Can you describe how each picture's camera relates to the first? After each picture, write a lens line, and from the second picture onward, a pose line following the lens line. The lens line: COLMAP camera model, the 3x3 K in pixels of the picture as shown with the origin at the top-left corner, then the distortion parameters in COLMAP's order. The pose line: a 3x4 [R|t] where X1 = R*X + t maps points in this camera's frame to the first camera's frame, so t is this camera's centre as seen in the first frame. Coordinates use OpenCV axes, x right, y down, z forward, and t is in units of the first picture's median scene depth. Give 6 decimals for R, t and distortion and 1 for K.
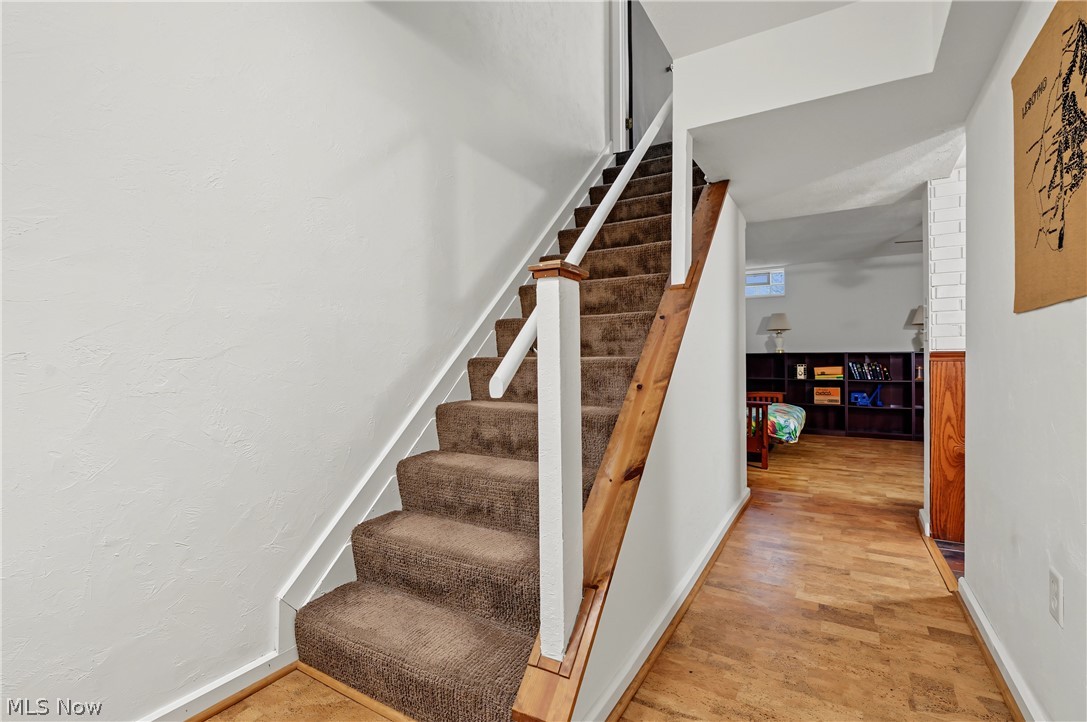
lens RADIAL K [[497.0, 0, 543.5], [0, 497.0, 361.0], [0, 0, 1]] dist [-0.009354, 0.000443]
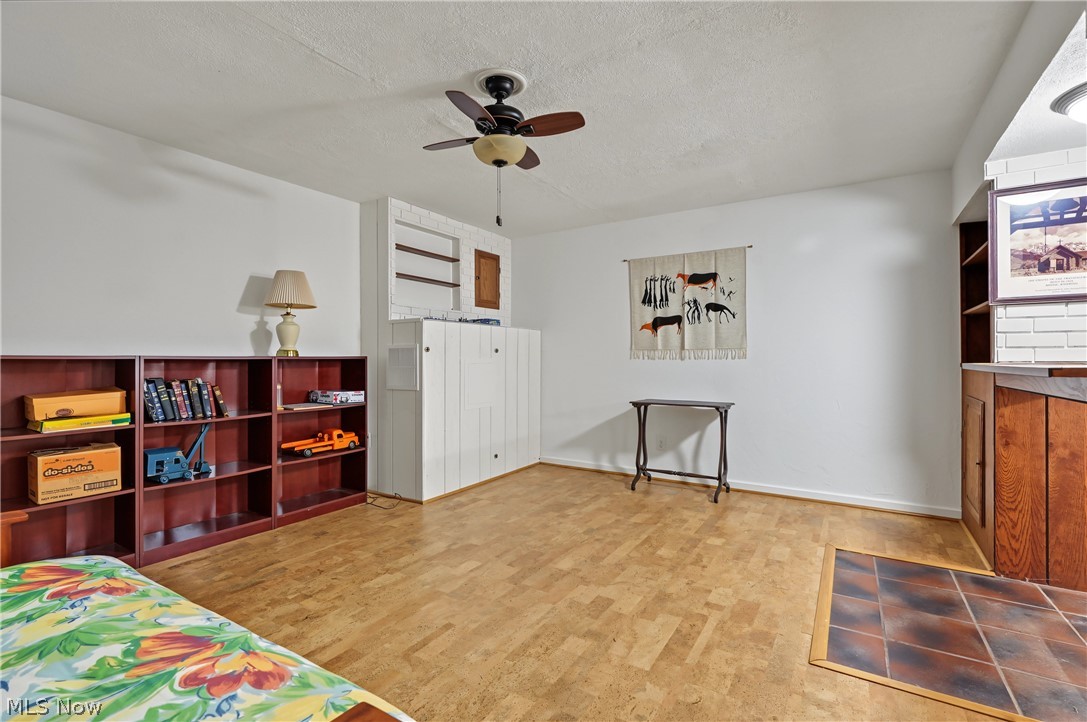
lens RADIAL K [[496.1, 0, 542.1], [0, 496.1, 355.5], [0, 0, 1]] dist [-0.007559, 0.001473]
pose [[0.025545, 0.012793, 0.999592, 0.220113], [0.005135, 0.999903, -0.012928, -0.010719], [-0.999660, 0.005463, 0.025477, 0.658628]]
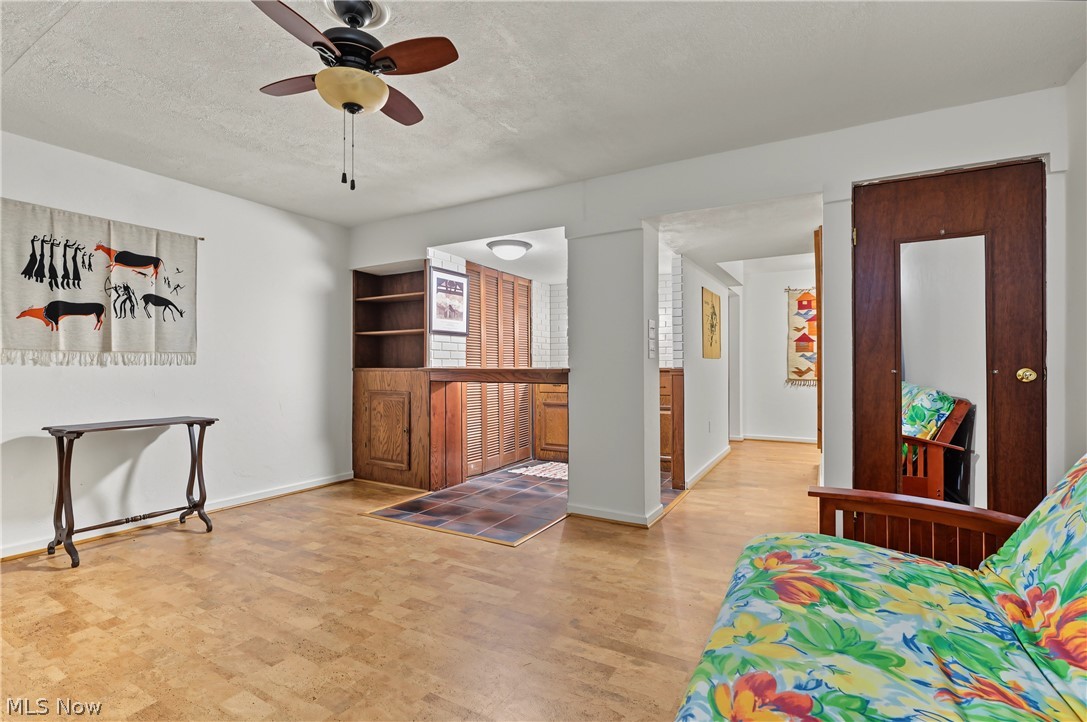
lens RADIAL K [[497.0, 0, 543.5], [0, 497.0, 361.0], [0, 0, 1]] dist [-0.009354, 0.000443]
pose [[-0.999746, 0.005655, -0.021816, 0.474284], [0.005771, 0.999970, -0.005257, -0.012315], [0.021786, -0.005381, -0.999748, 0.969771]]
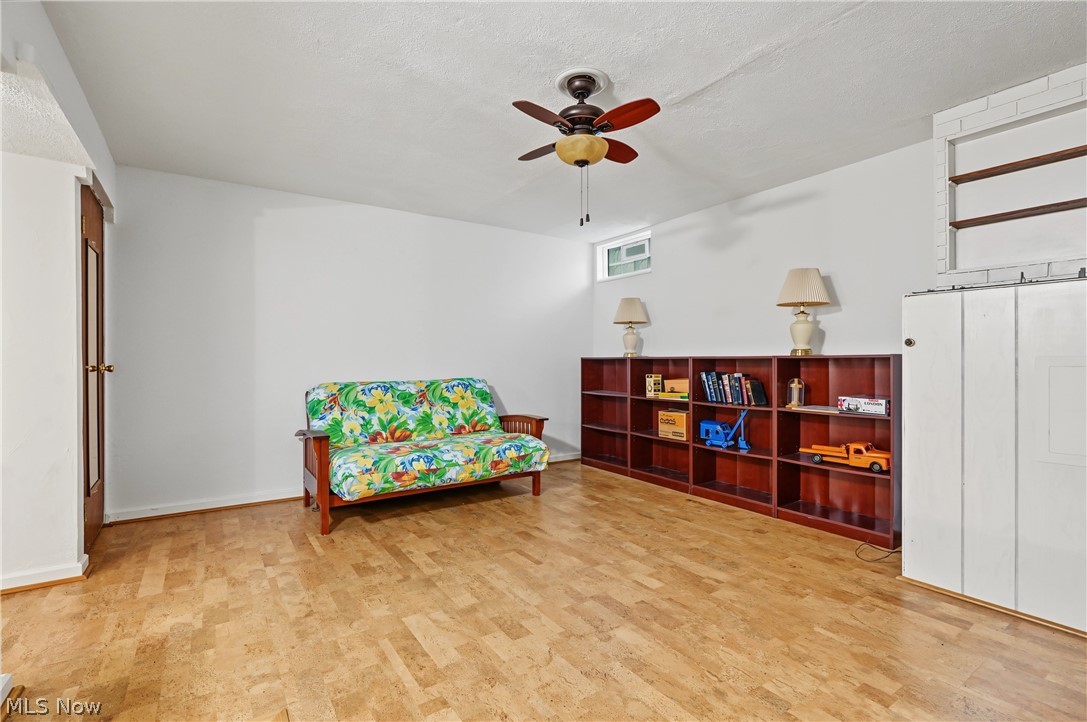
lens RADIAL K [[497.0, 0, 543.5], [0, 497.0, 361.0], [0, 0, 1]] dist [-0.009354, 0.000443]
pose [[0.906060, 0.003973, -0.423130, 0.697716], [-0.004566, 0.999990, -0.000387, -0.010695], [0.423124, 0.002283, 0.906069, 0.364124]]
